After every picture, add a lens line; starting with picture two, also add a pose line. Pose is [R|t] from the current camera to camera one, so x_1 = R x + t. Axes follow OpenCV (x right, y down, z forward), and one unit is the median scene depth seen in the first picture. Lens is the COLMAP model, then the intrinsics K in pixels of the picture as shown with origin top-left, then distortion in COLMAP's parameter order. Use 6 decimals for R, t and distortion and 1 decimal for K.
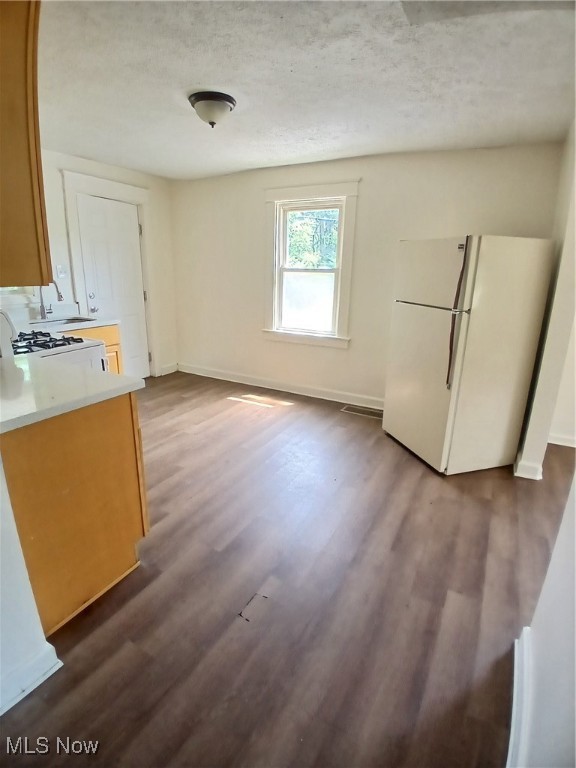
lens RADIAL K [[387.5, 0, 287.2], [0, 387.5, 369.8], [0, 0, 1]] dist [0.000704, -0.000151]
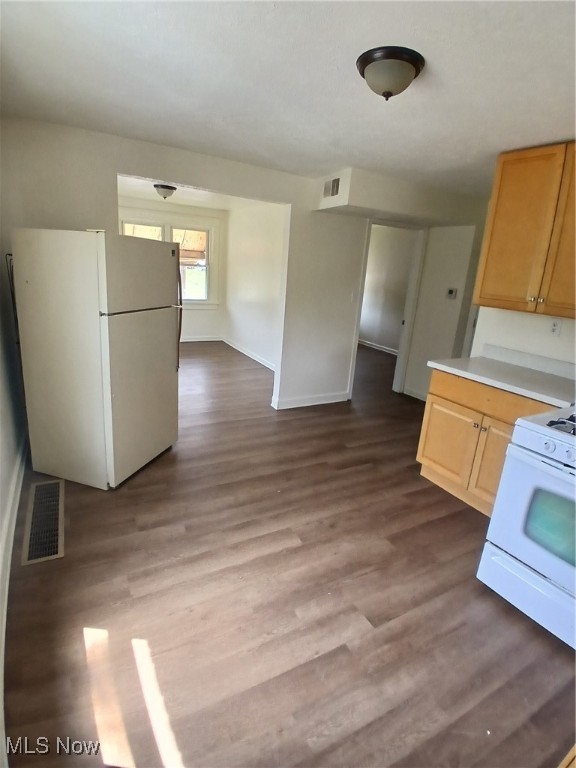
lens RADIAL K [[387.5, 0, 287.2], [0, 387.5, 369.8], [0, 0, 1]] dist [0.000704, -0.000151]
pose [[-0.841584, -0.215067, 0.495463, -0.363208], [0.056085, 0.877554, 0.476187, -0.395925], [-0.537207, 0.428539, -0.726473, 1.335508]]
